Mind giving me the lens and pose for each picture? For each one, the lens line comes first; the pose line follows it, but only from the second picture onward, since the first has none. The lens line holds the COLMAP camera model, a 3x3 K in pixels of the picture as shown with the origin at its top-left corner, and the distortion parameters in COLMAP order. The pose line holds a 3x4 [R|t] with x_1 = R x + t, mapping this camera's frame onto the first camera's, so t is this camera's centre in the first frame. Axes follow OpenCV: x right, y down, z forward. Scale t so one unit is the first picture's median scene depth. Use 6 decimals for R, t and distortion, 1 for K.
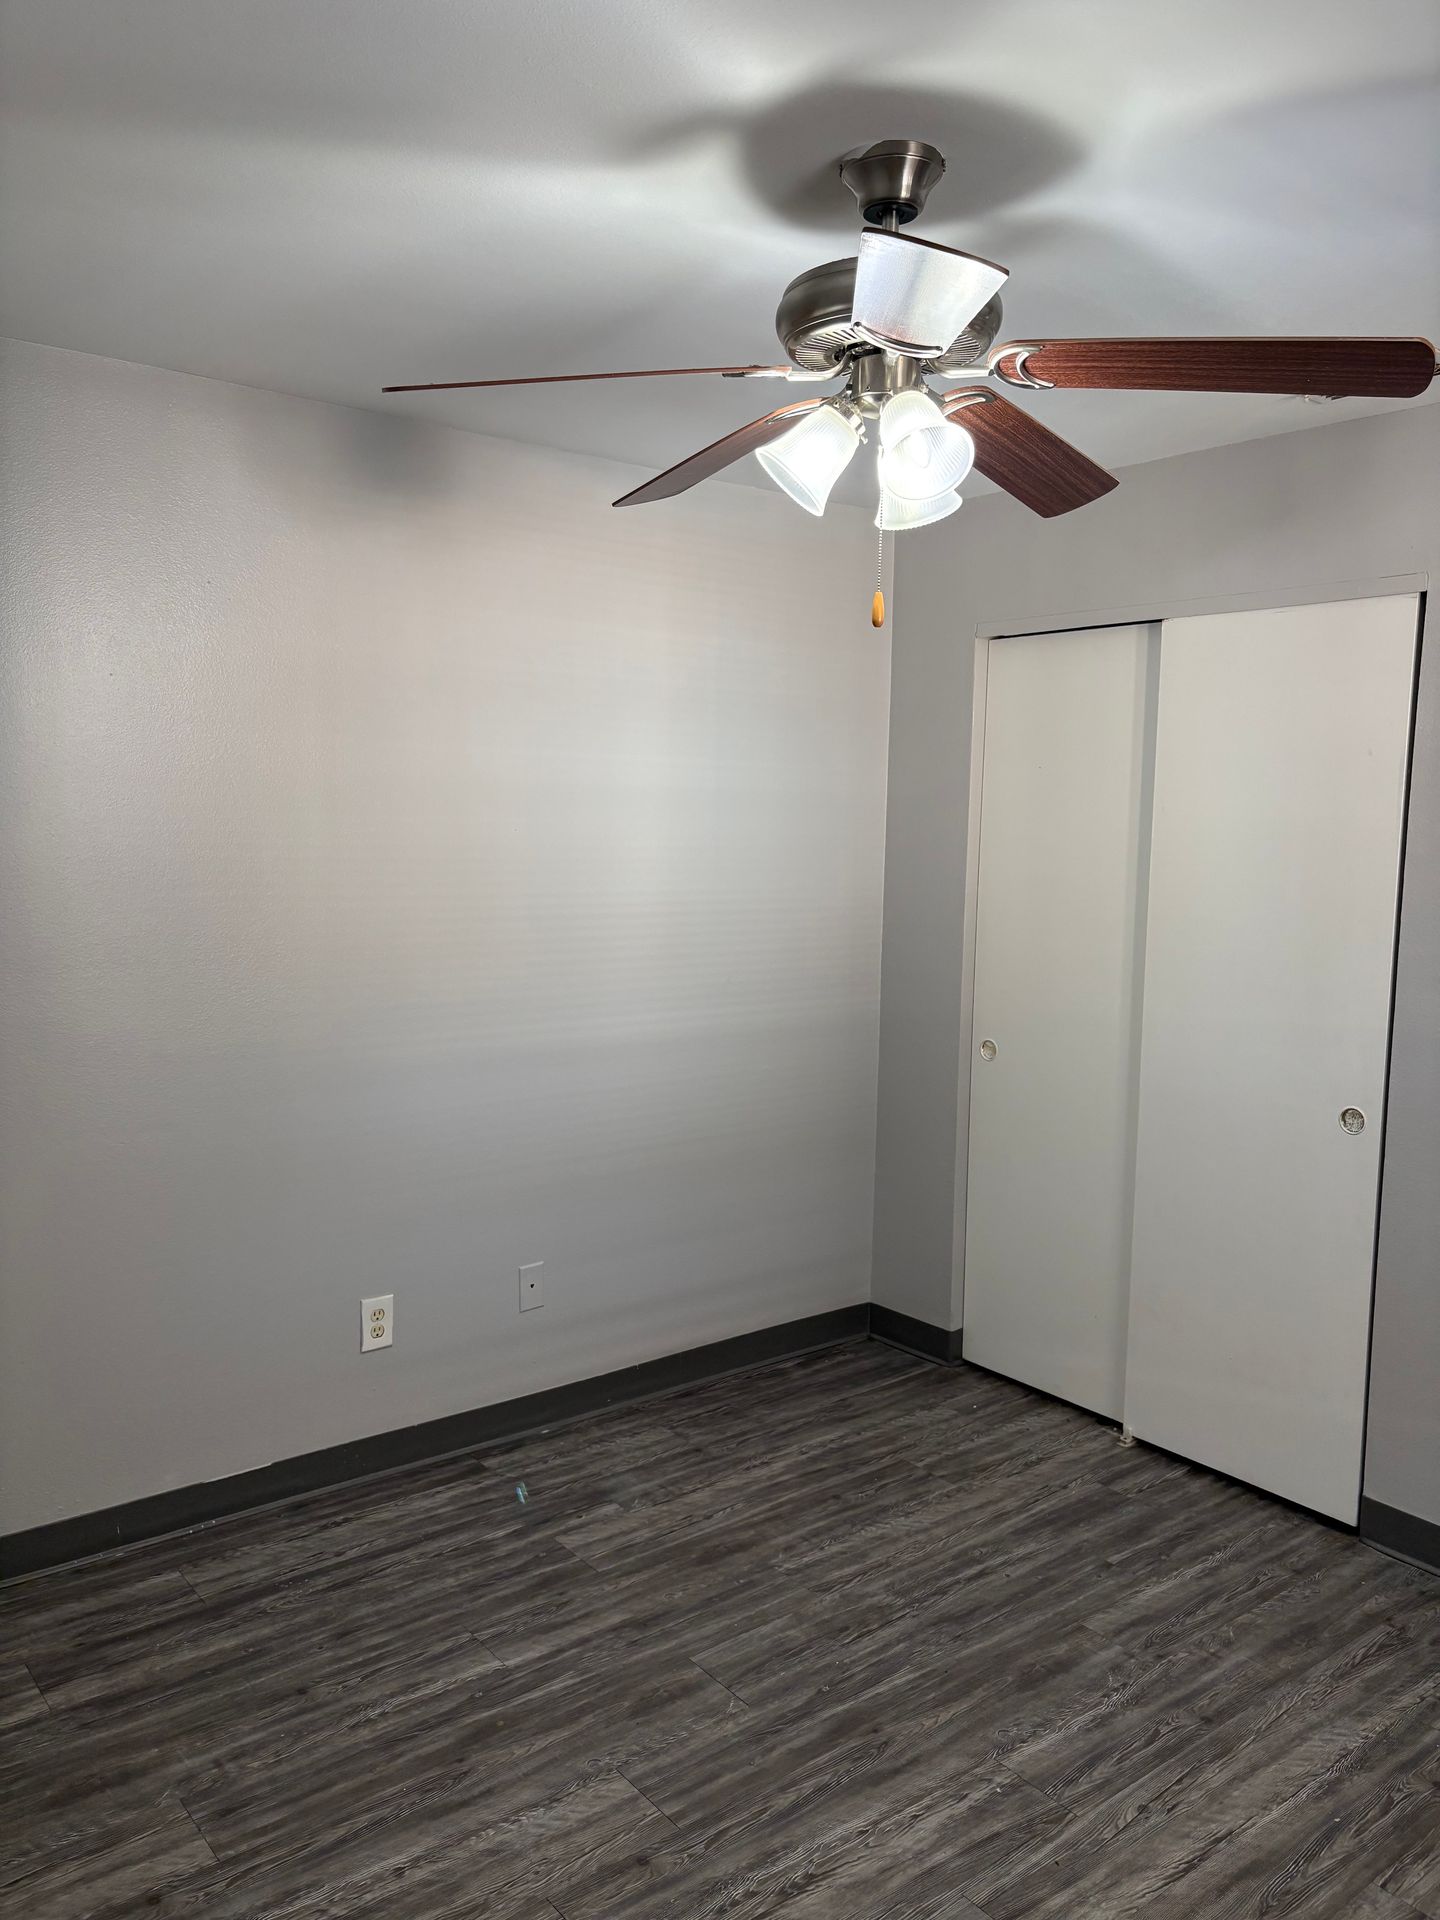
lens RADIAL K [[1451.5, 0, 710.4], [0, 1451.5, 956.4], [0, 0, 1]] dist [0.017637, -0.037046]
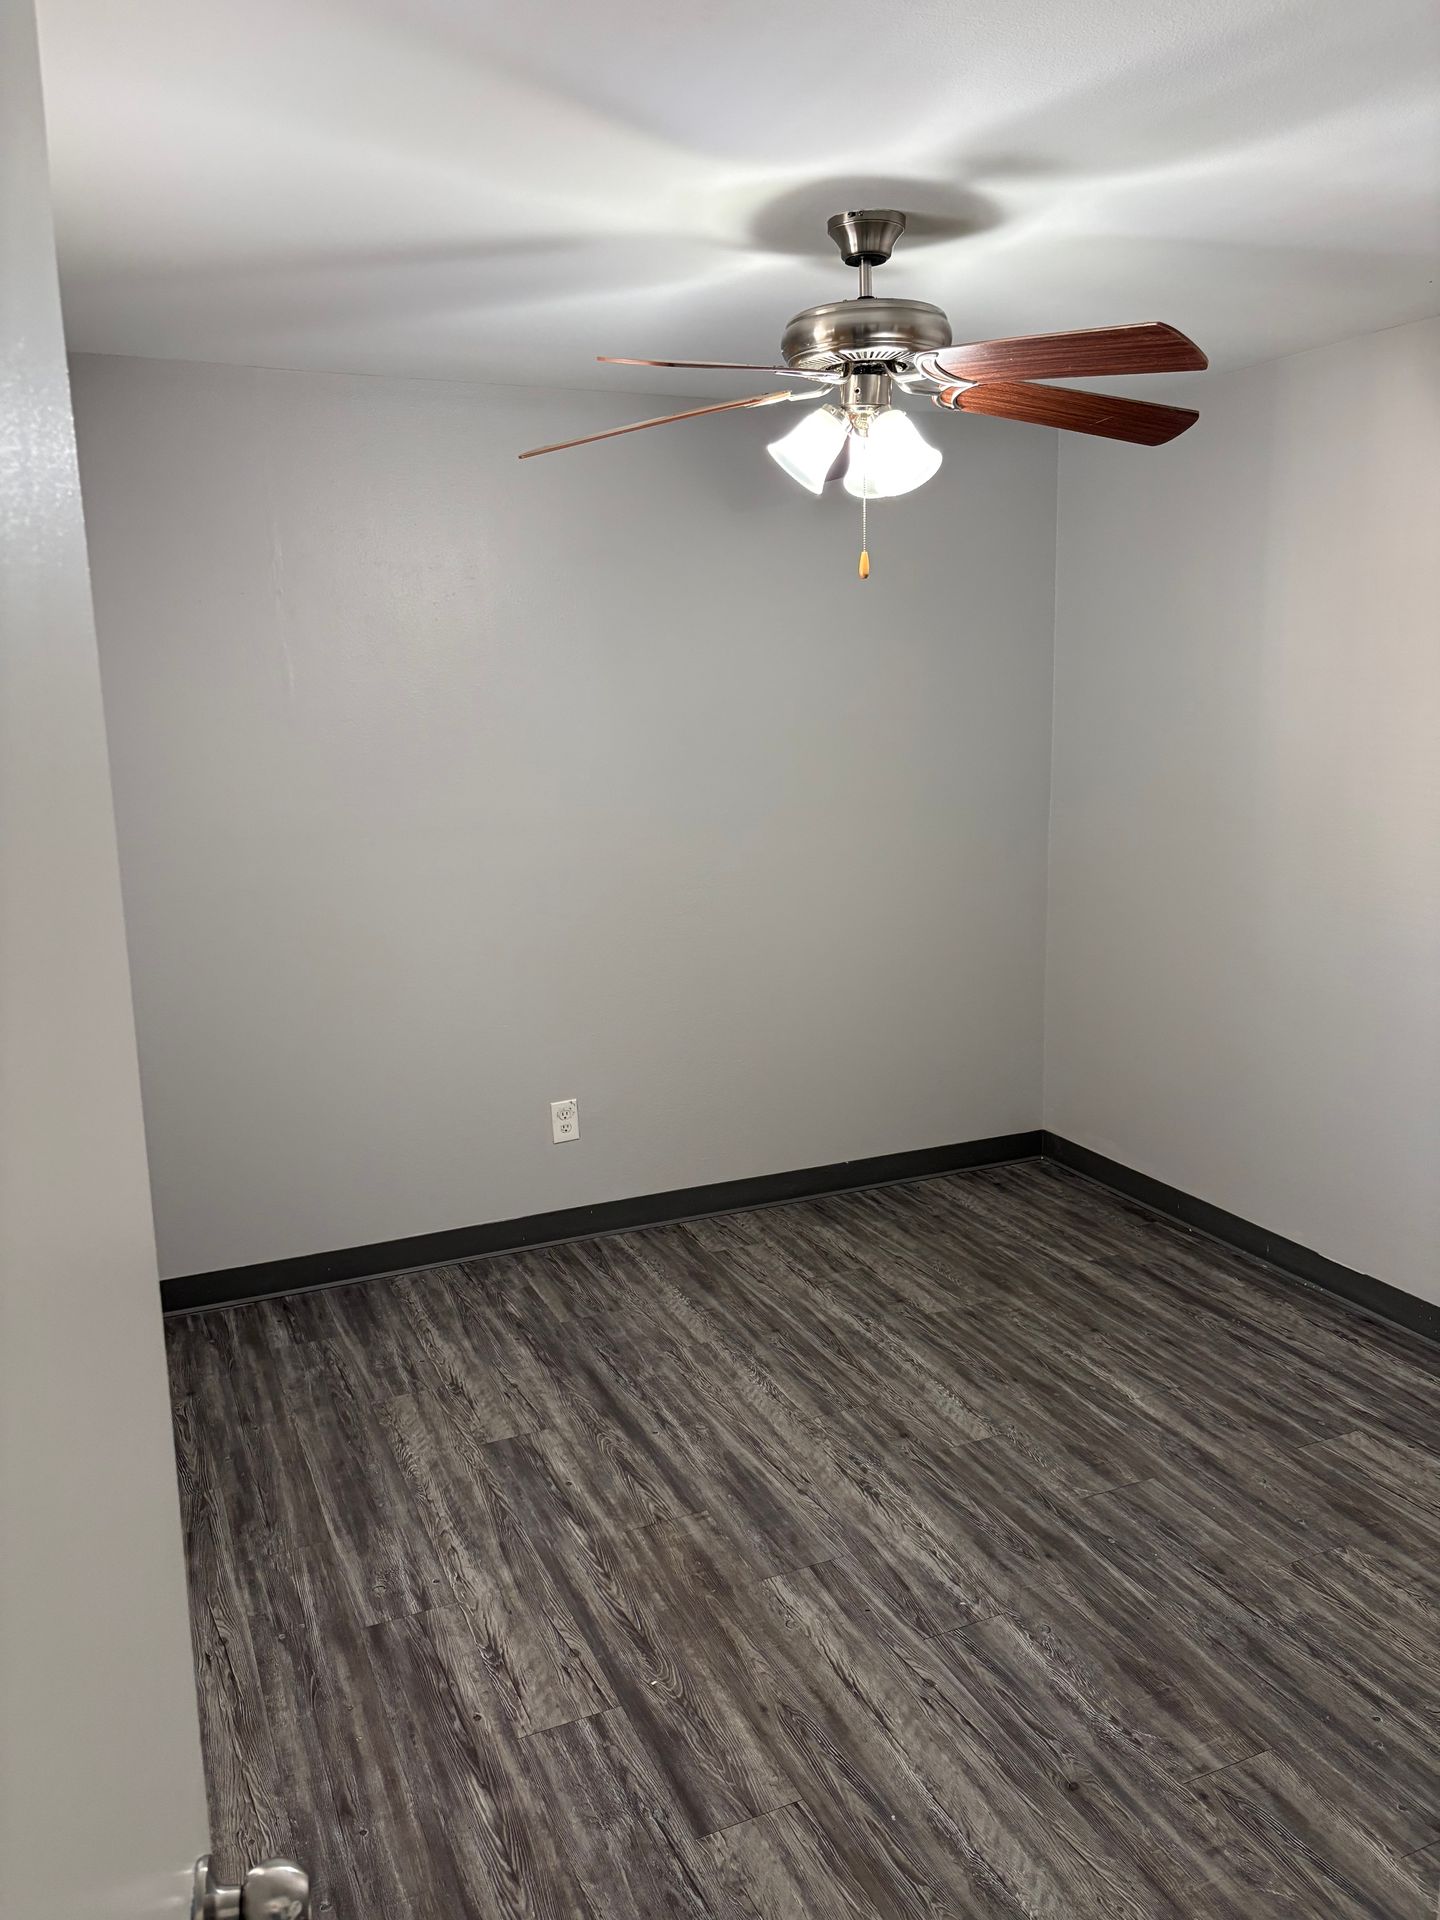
lens RADIAL K [[1451.5, 0, 717.9], [0, 1451.5, 962.5], [0, 0, 1]] dist [0.017637, -0.037046]
pose [[-0.237594, 0.184606, -0.953661, 1.107328], [-0.082784, 0.974355, 0.209236, -0.119121], [0.967831, 0.128661, -0.216218, 0.898389]]
